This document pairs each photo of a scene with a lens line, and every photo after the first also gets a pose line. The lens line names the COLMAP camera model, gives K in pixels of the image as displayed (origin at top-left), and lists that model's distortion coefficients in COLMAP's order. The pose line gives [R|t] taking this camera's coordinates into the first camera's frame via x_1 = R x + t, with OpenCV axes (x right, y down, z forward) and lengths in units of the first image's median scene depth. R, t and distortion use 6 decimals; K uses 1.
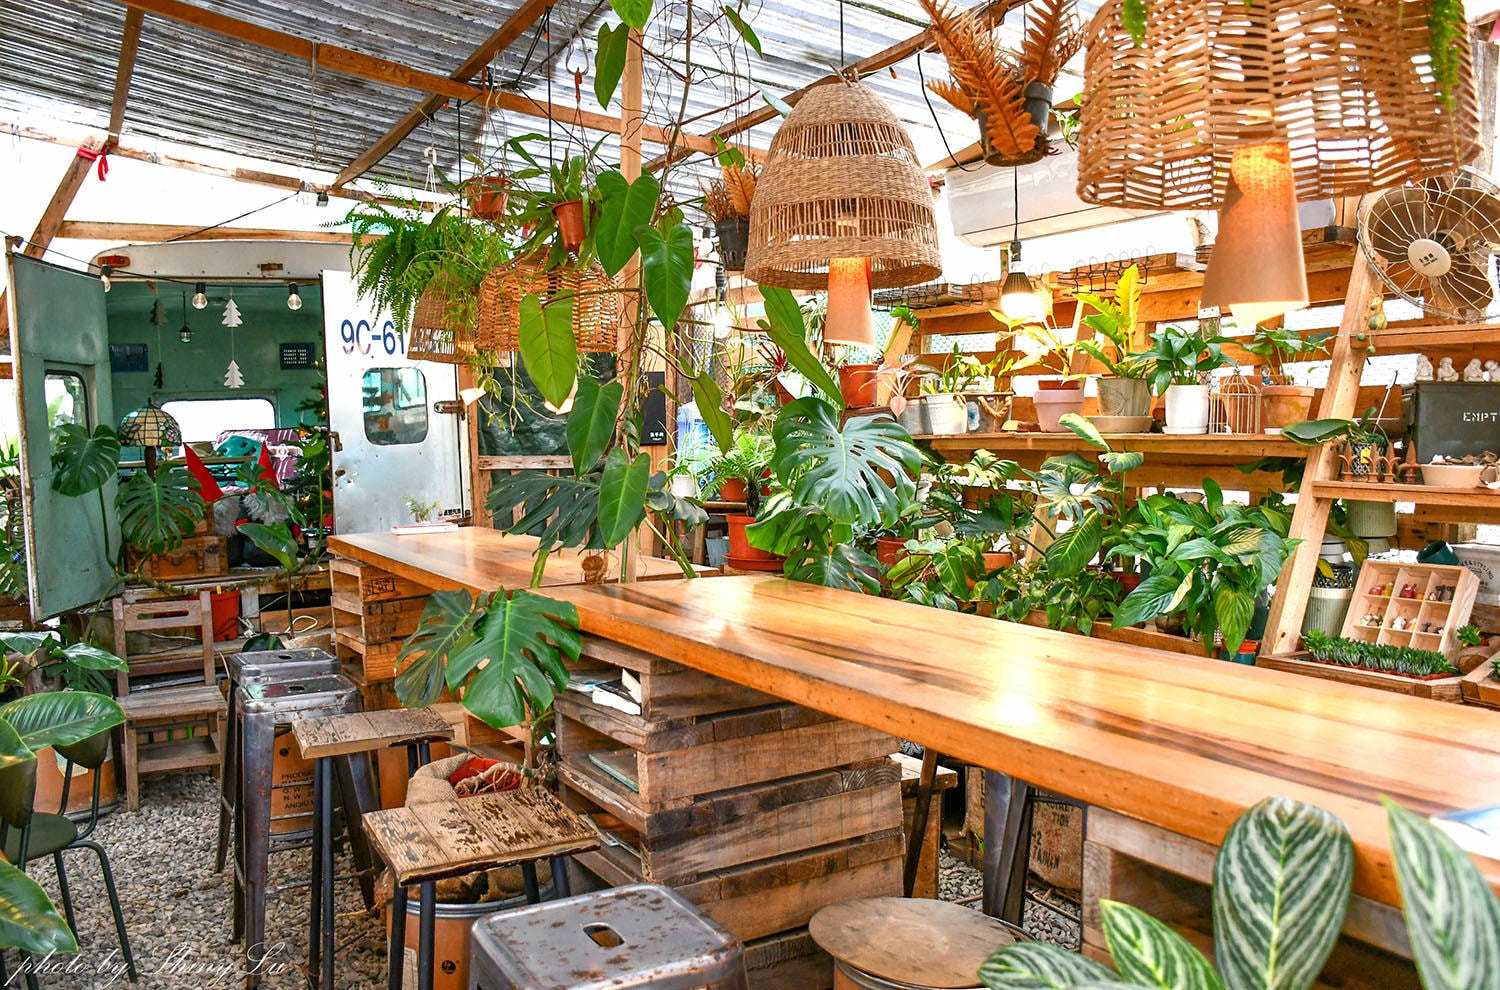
lens RADIAL K [[1279.1, 0, 750.0], [0, 1279.1, 495.0], [0, 0, 1]] dist [-0.123838, 0.127927]
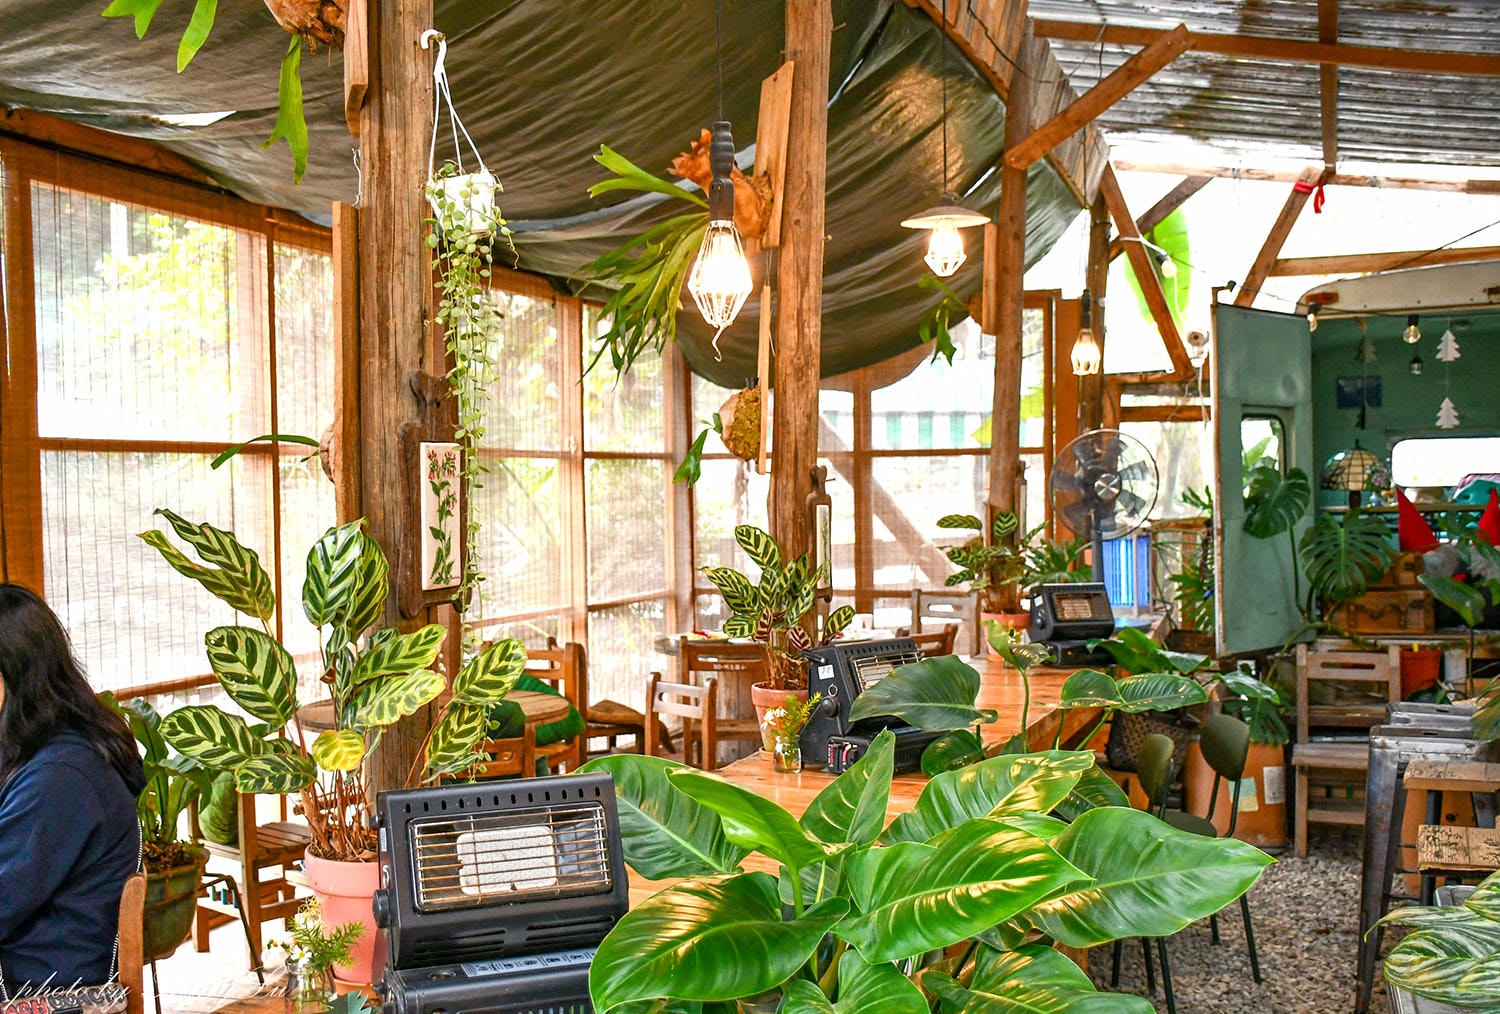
lens RADIAL K [[1581.5, 0, 750.0], [0, 1581.5, 507.0], [0, 0, 1]] dist [0.102792, 0.010199]
pose [[0.658965, 0.025605, -0.751738, 0.144615], [-0.047308, 0.998853, -0.007448, 0.004517], [0.750684, 0.040471, 0.659420, -0.154861]]
